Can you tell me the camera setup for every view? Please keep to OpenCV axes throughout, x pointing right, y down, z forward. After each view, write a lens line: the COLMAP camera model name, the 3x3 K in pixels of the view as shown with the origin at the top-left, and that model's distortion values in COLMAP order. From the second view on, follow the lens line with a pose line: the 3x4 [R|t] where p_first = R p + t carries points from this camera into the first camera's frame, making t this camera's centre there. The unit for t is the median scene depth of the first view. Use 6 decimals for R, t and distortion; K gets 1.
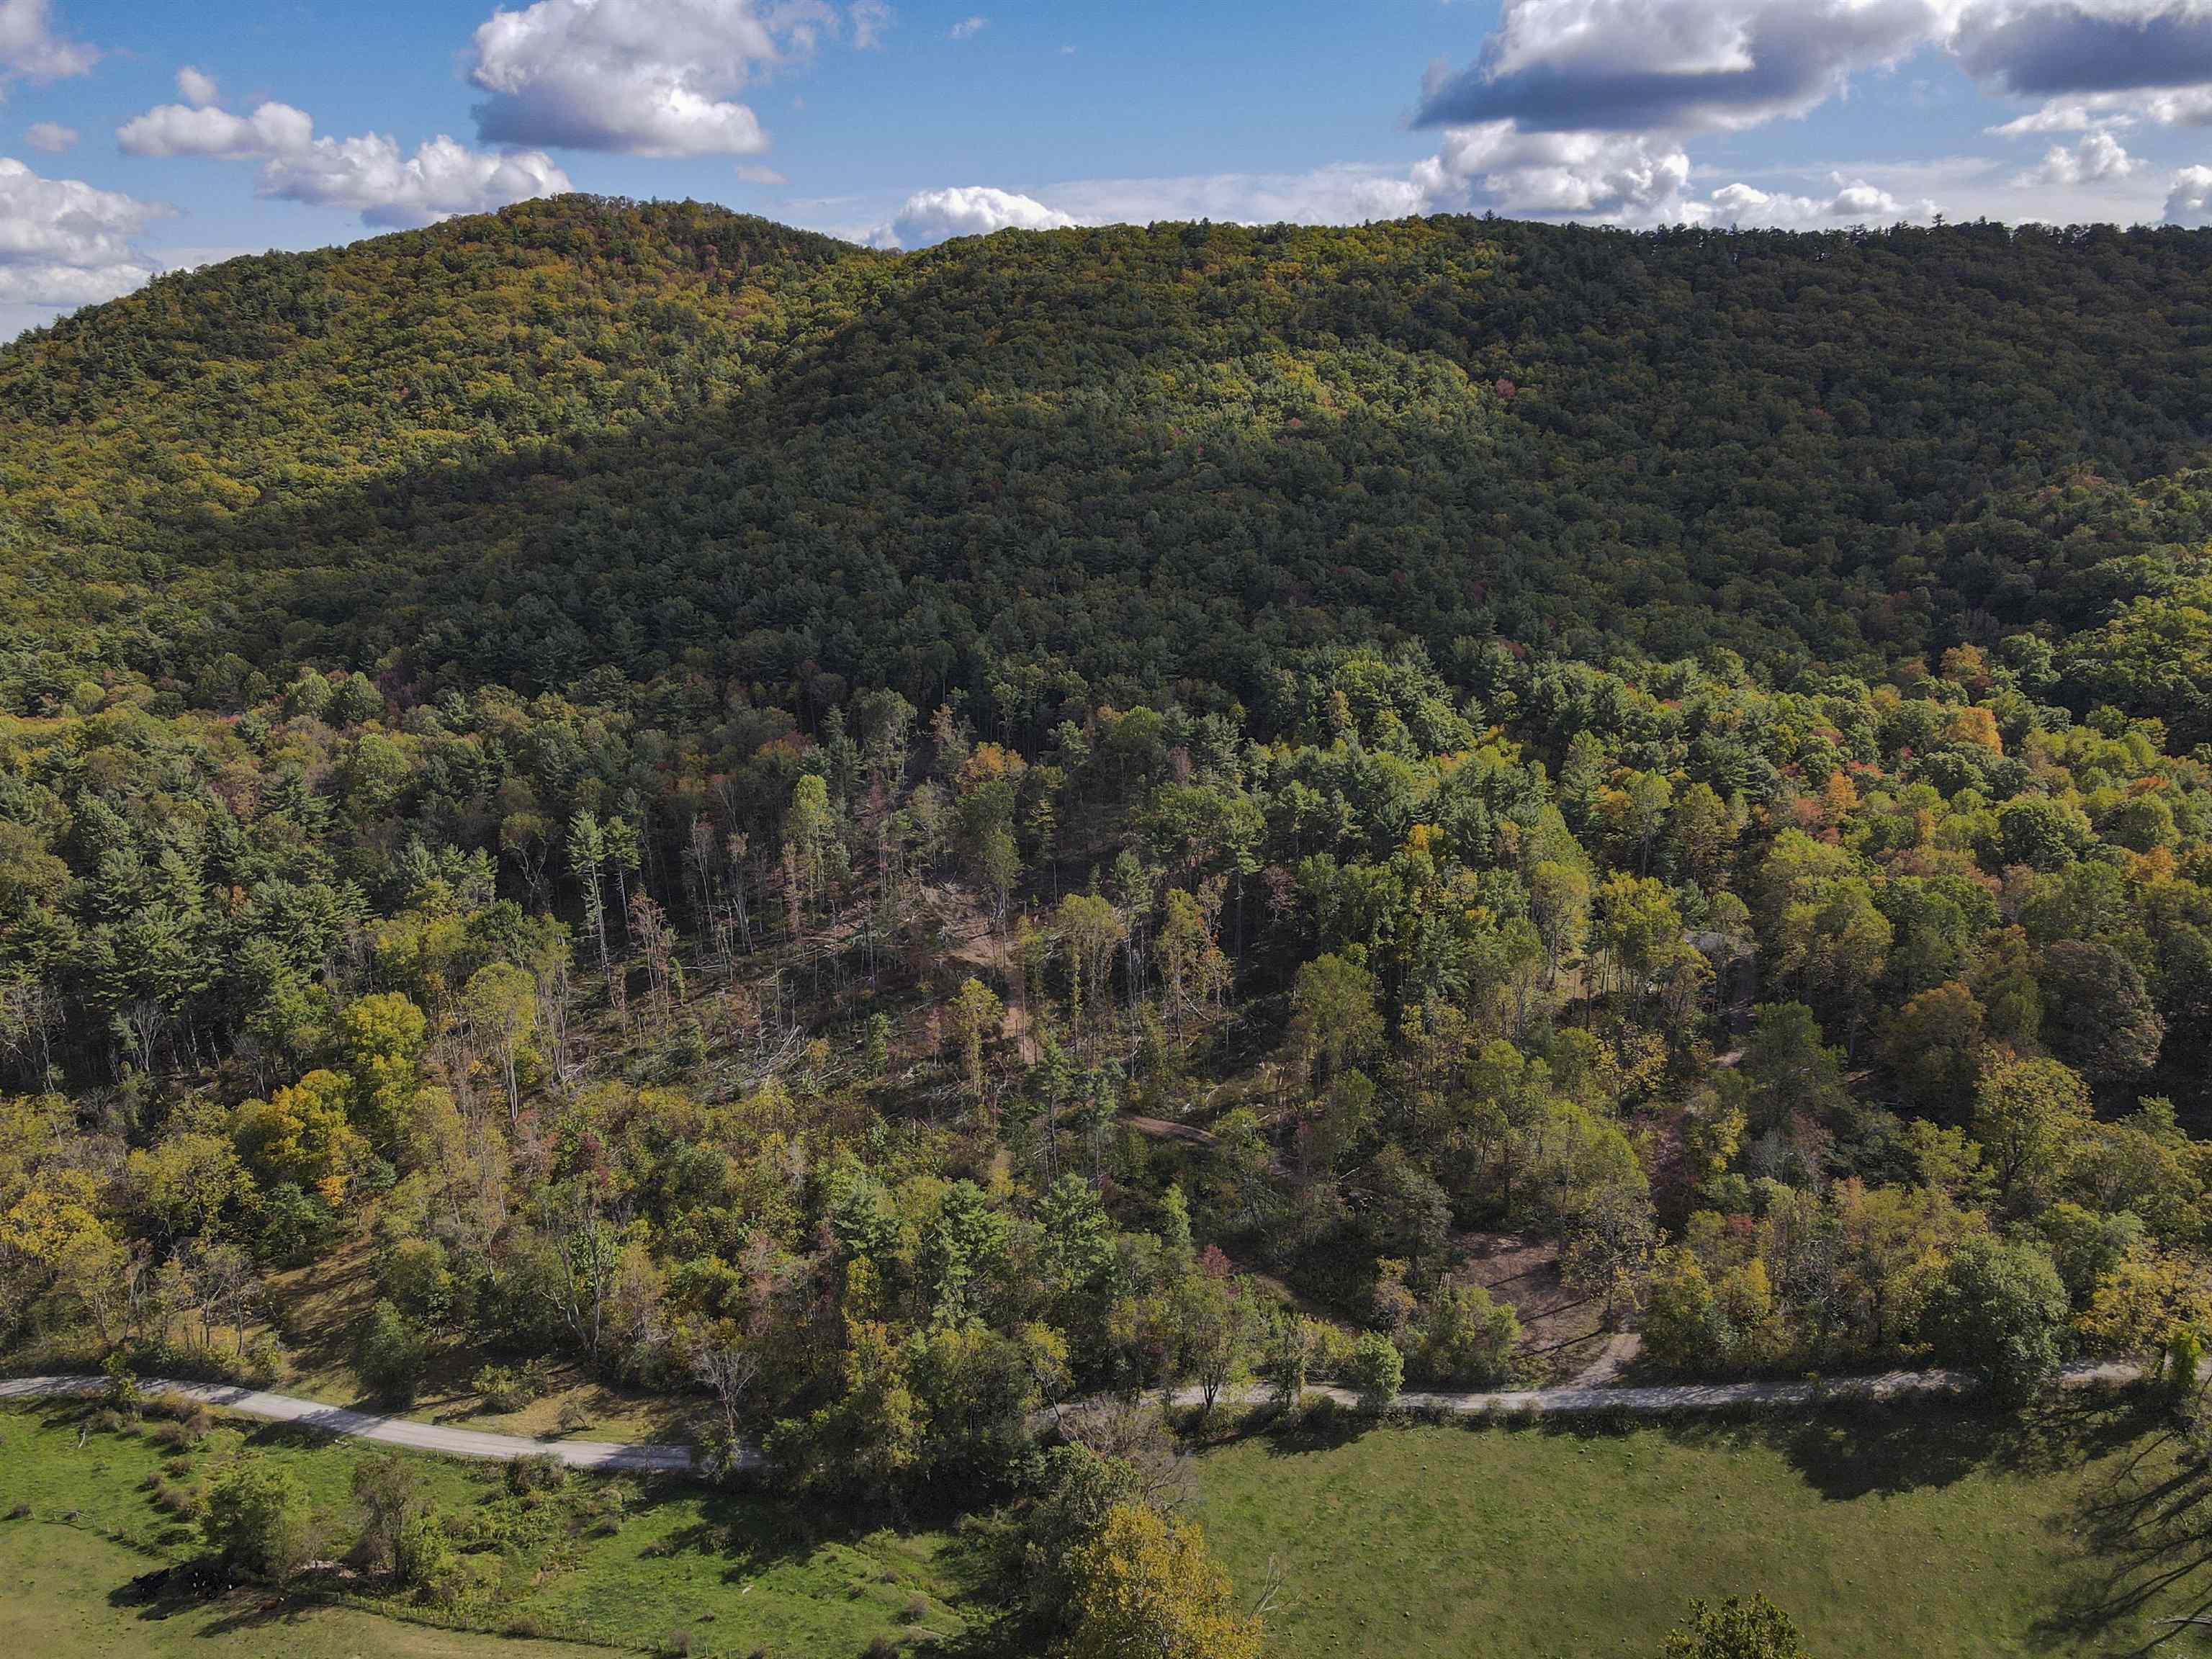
lens RADIAL K [[1647.4, 0, 1121.1], [0, 1647.4, 805.4], [0, 0, 1]] dist [0.018883, 0.003011]
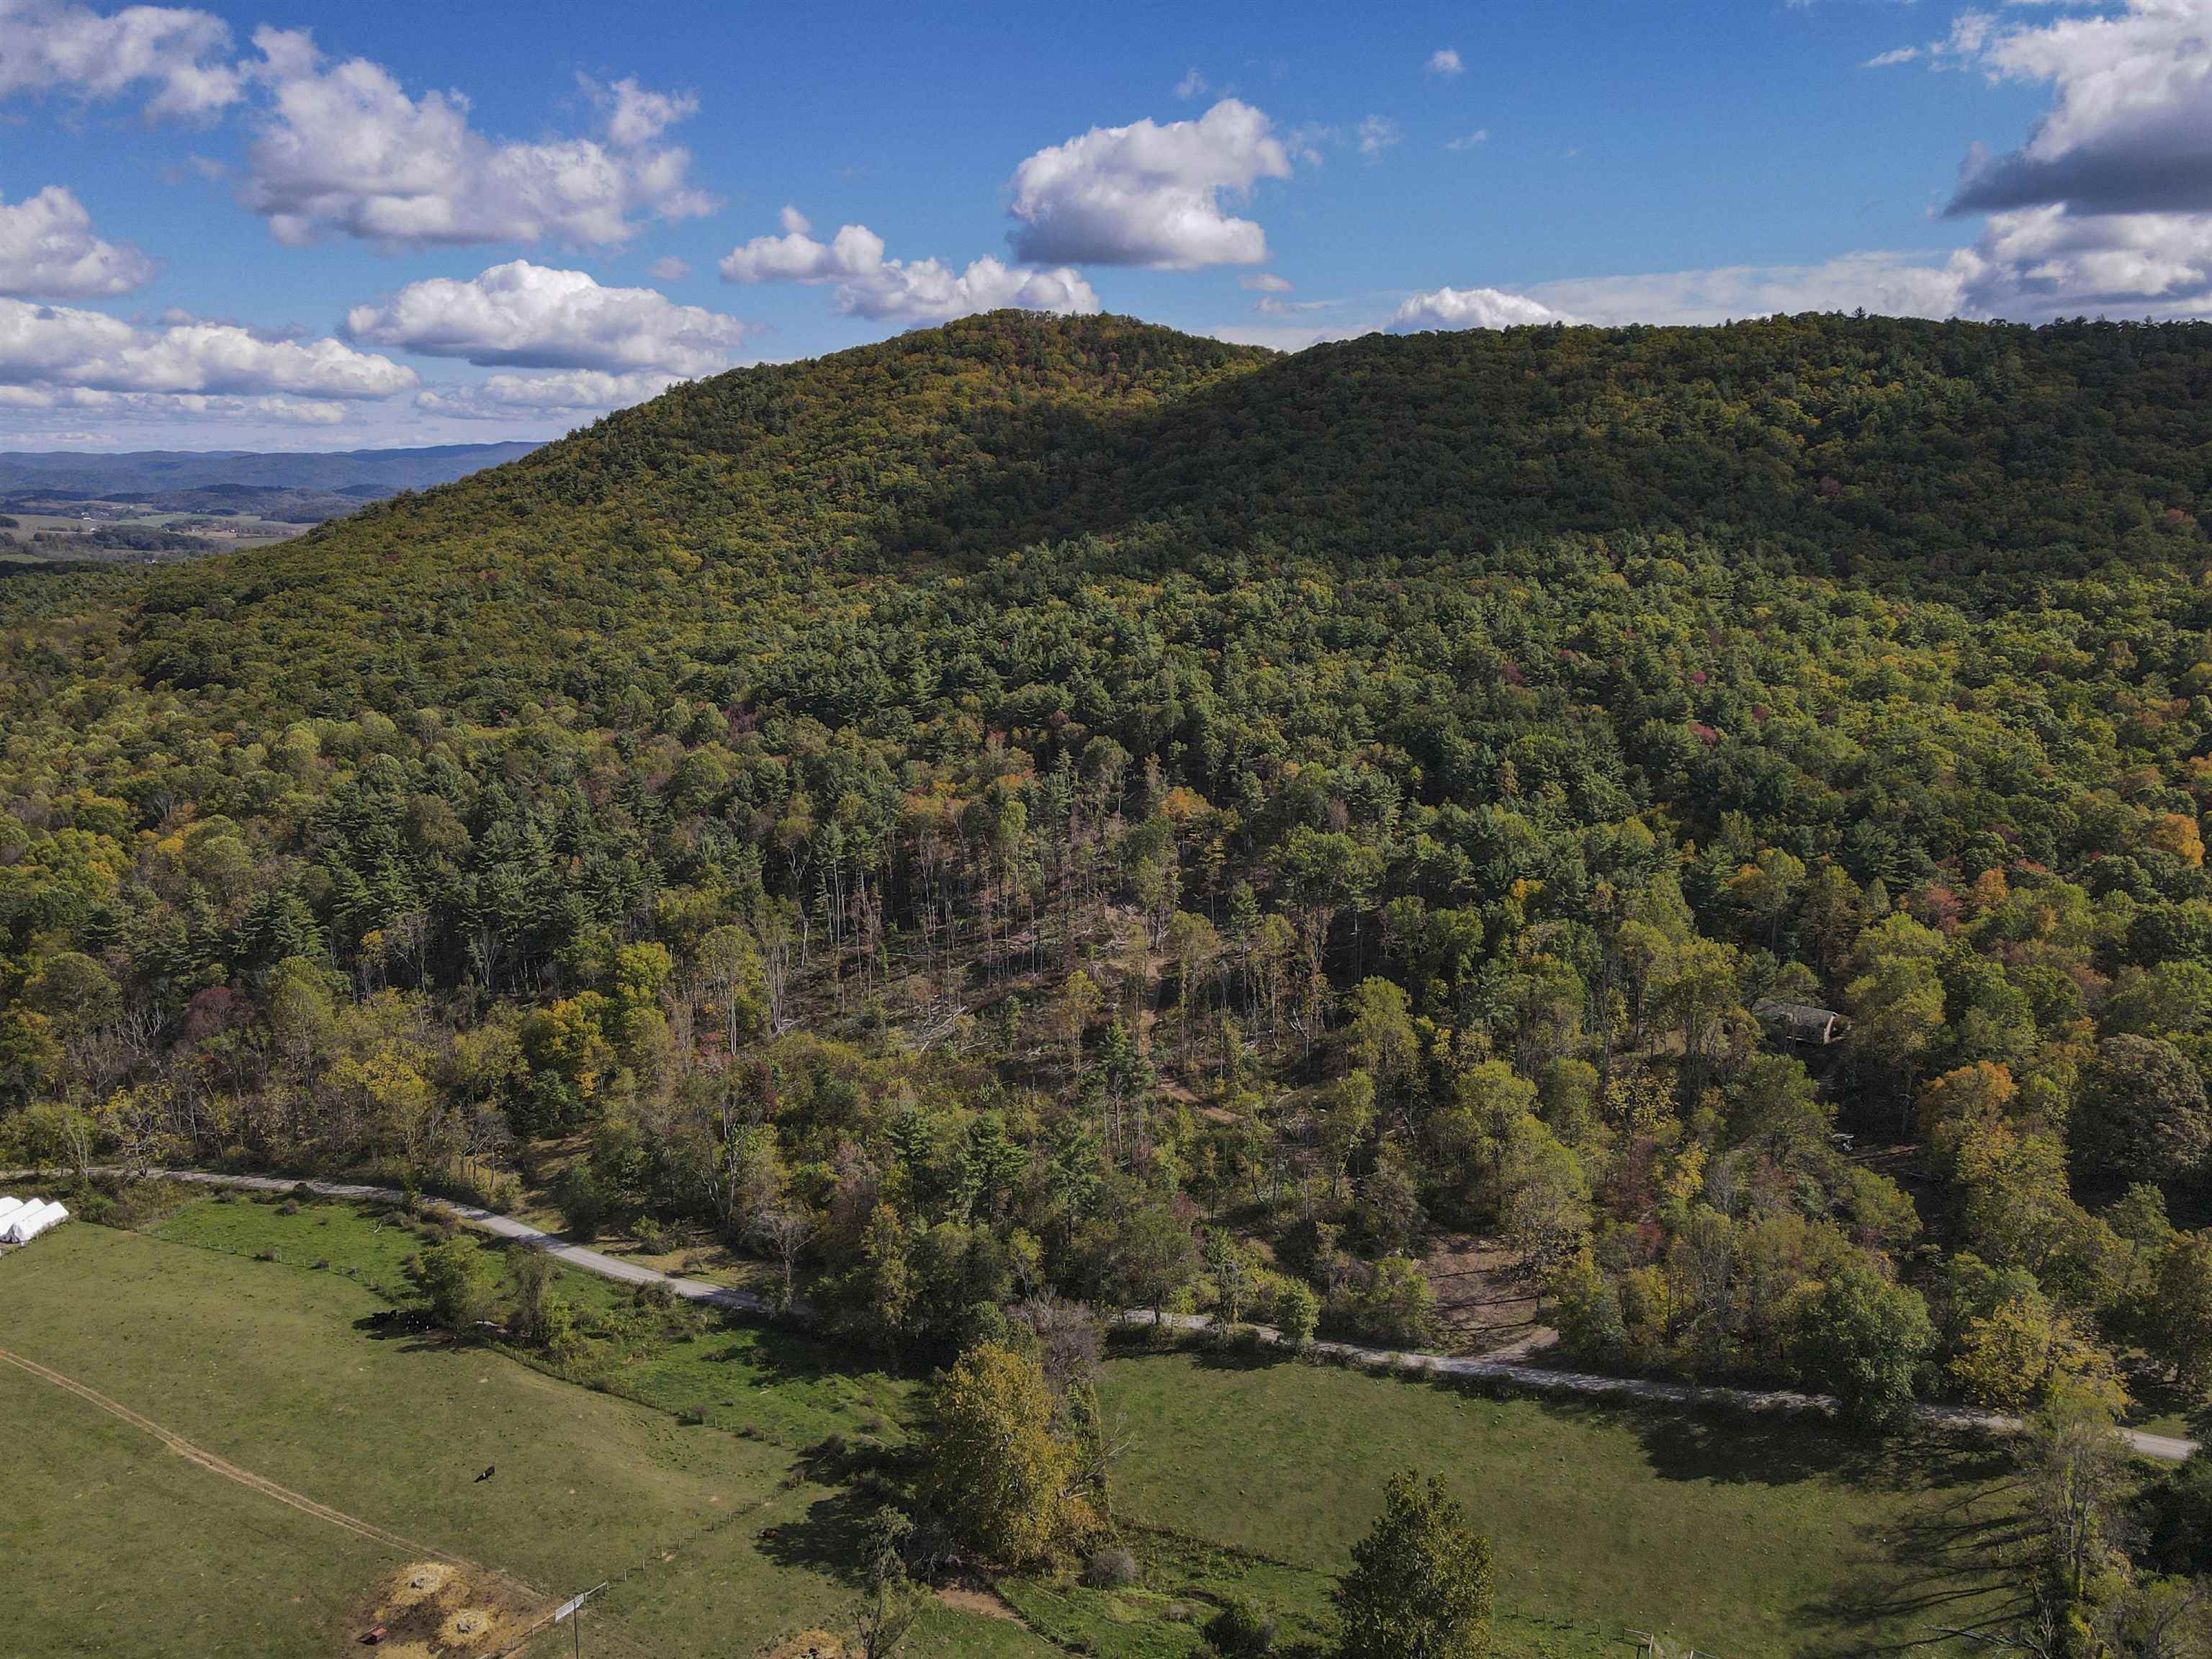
lens RADIAL K [[1647.4, 0, 1105.5], [0, 1647.4, 809.5], [0, 0, 1]] dist [0.018883, 0.003011]
pose [[0.956967, 0.067211, -0.282306, 0.197774], [-0.082292, 0.995727, -0.041893, 0.030151], [0.278284, 0.063321, 0.958409, -0.101370]]
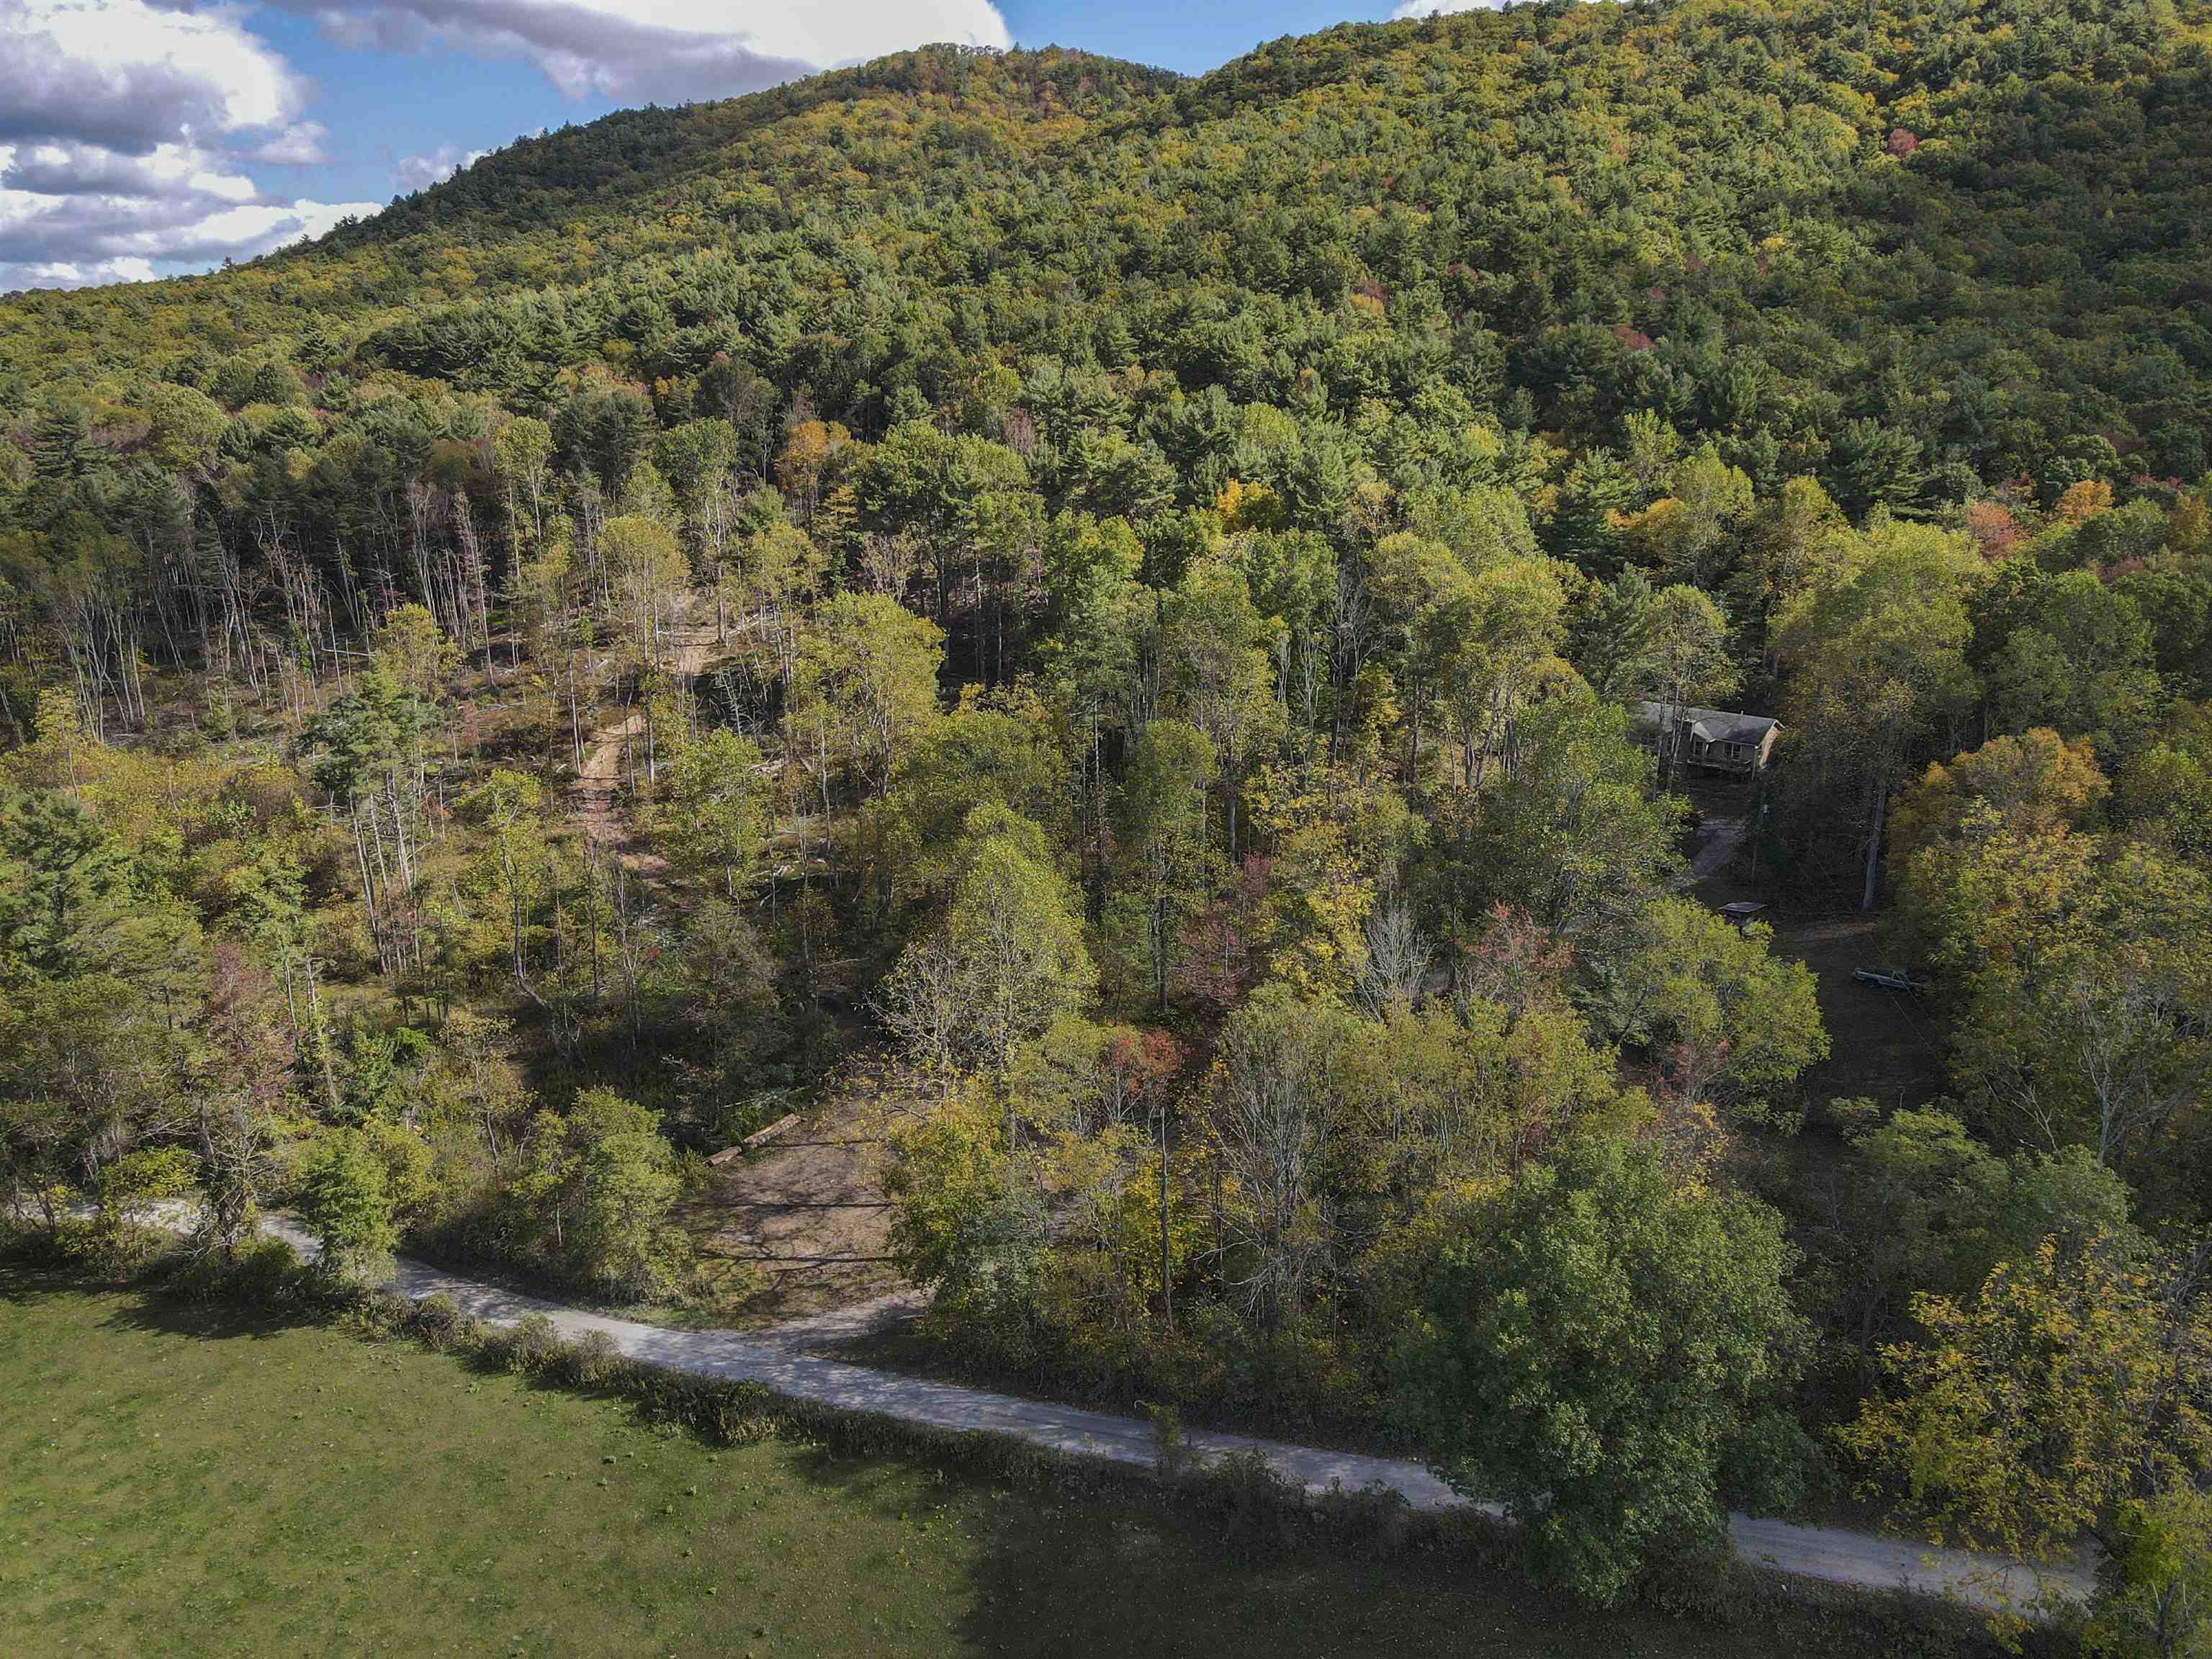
lens RADIAL K [[1647.4, 0, 1104.9], [0, 1647.4, 825.2], [0, 0, 1]] dist [0.018883, 0.003011]
pose [[0.939835, 0.111105, -0.323056, 0.308815], [-0.108666, 0.993748, 0.025638, 0.113674], [0.323884, 0.011009, 0.946033, 0.361242]]
